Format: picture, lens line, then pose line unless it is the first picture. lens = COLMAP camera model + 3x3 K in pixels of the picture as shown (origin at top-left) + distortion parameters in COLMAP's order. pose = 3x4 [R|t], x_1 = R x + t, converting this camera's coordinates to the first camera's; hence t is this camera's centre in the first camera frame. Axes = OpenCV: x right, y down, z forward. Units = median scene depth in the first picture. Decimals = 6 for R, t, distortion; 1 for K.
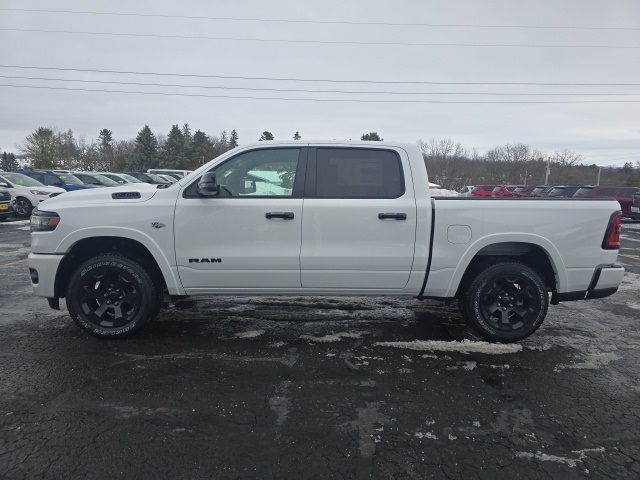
lens RADIAL K [[430.0, 0, 317.6], [0, 430.0, 236.9], [0, 0, 1]] dist [0.069103, -0.070505]
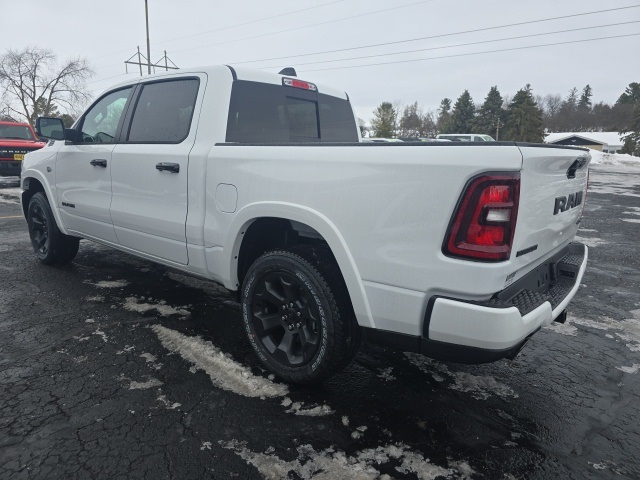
lens RADIAL K [[430.0, 0, 317.6], [0, 430.0, 236.9], [0, 0, 1]] dist [0.069103, -0.070505]
pose [[0.733862, 0.130420, -0.666662, 0.847291], [-0.081857, 0.991223, 0.103806, -0.026361], [0.674349, -0.021609, 0.738096, 0.586277]]
